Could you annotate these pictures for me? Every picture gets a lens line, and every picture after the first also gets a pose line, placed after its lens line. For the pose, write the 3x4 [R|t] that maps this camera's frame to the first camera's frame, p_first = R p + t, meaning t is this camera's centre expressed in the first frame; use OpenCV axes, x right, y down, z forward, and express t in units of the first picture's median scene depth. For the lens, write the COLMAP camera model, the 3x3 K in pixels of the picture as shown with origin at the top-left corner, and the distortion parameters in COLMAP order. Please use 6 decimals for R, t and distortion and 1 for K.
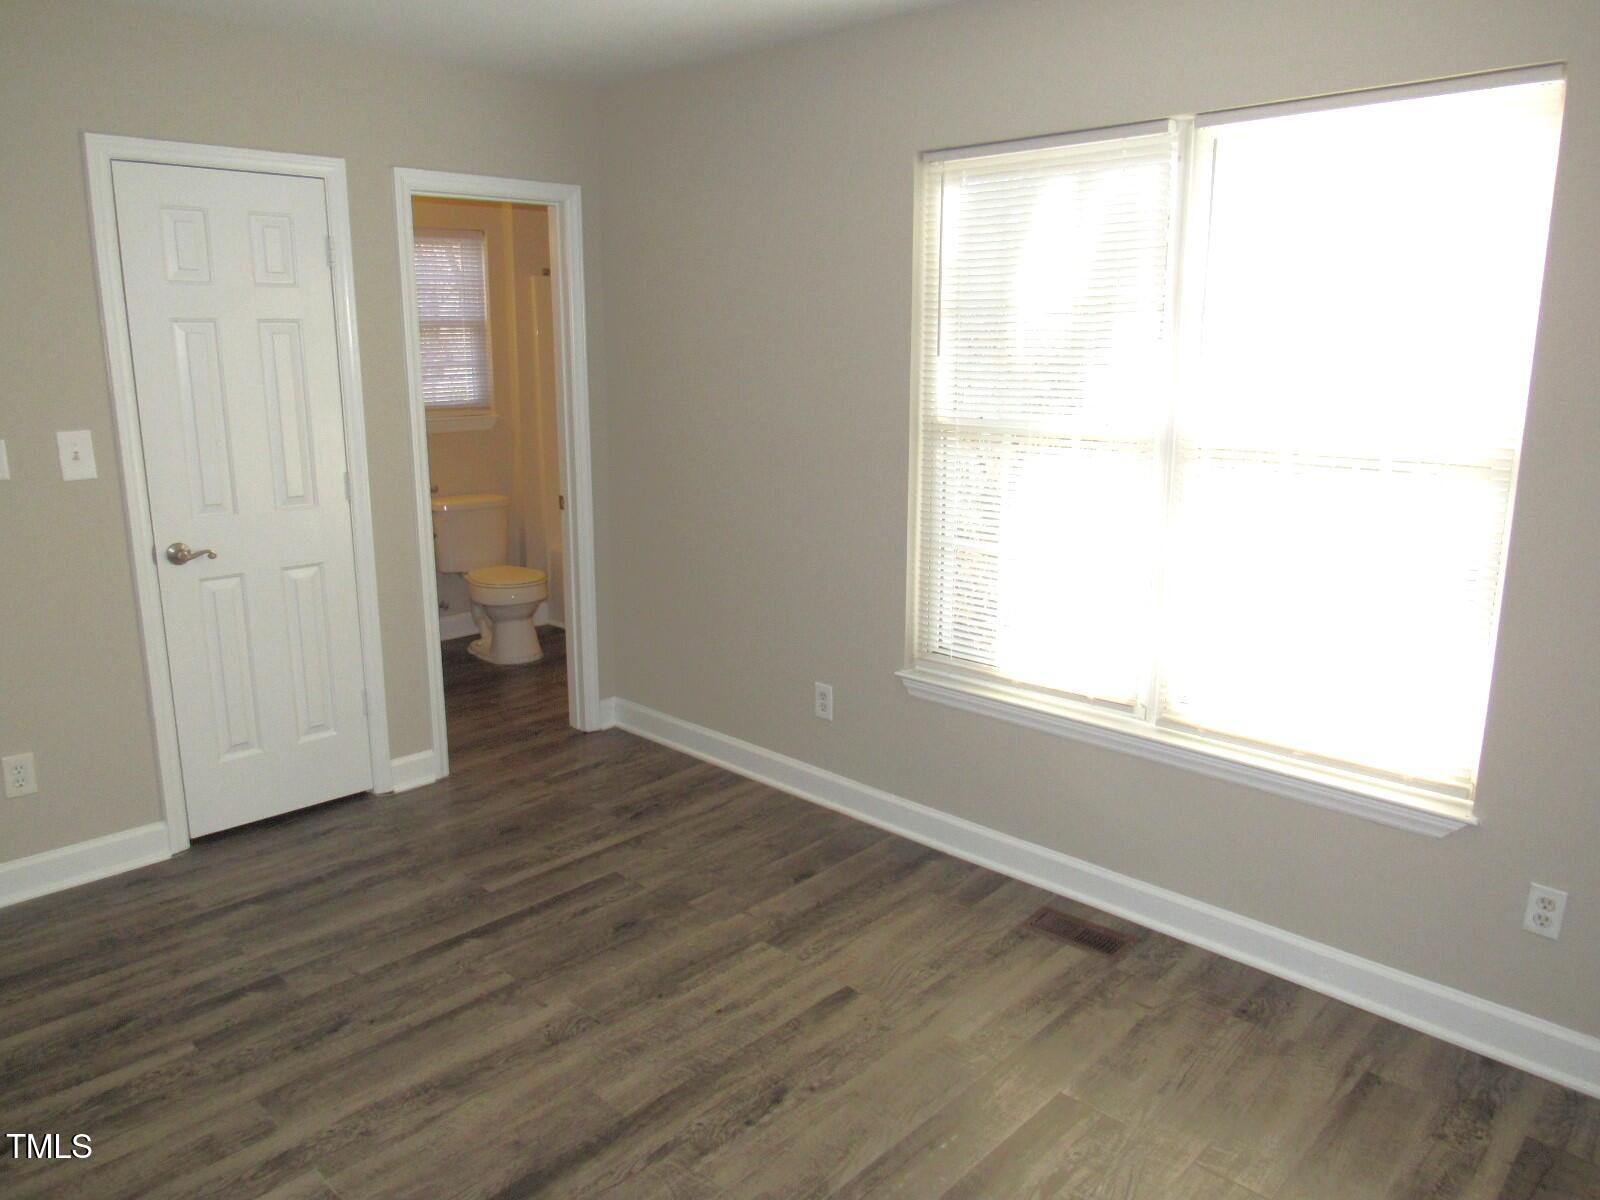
lens RADIAL K [[1158.8, 0, 800.0], [0, 1158.8, 600.0], [0, 0, 1]] dist [-0.017079, 0.001684]
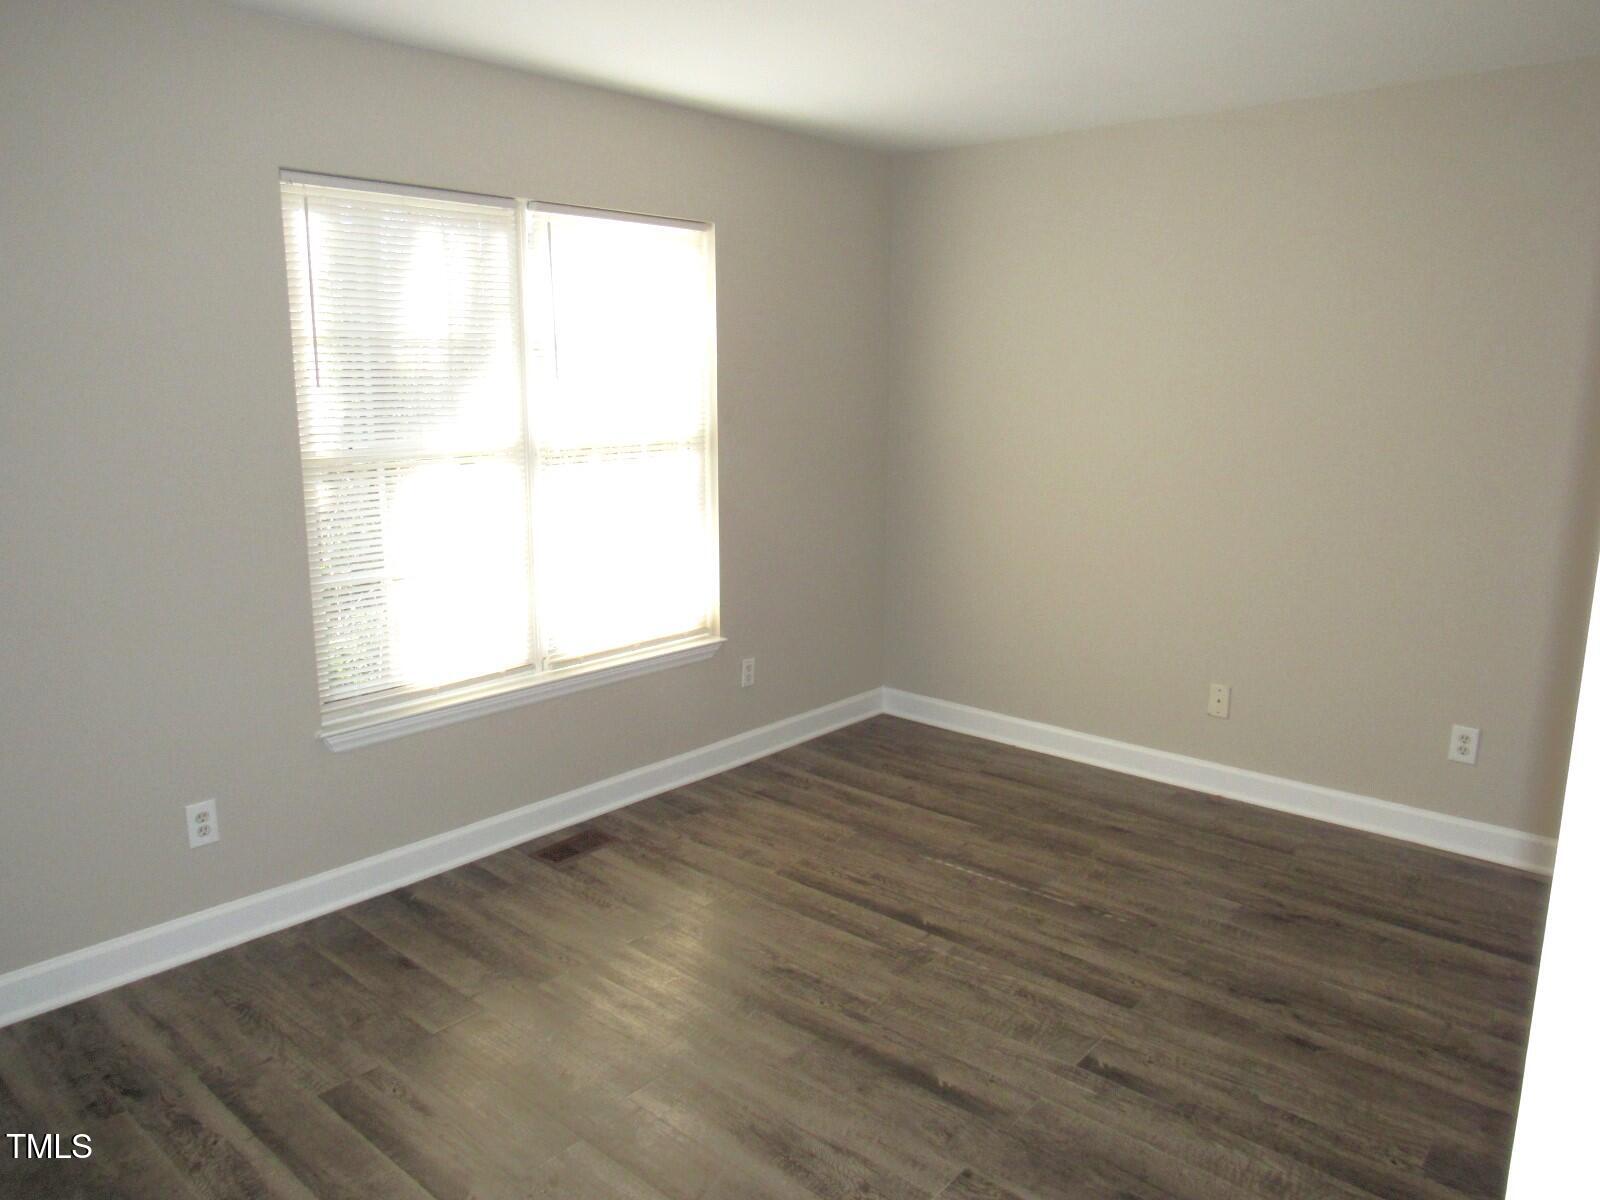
lens RADIAL K [[1112.1, 0, 805.7], [0, 1112.1, 599.2], [0, 0, 1]] dist [-0.031129, -0.000988]
pose [[-0.050170, -0.195946, 0.979330, -0.876072], [0.219829, 0.954351, 0.202210, -0.150027], [-0.974248, 0.225430, -0.004805, 0.700978]]
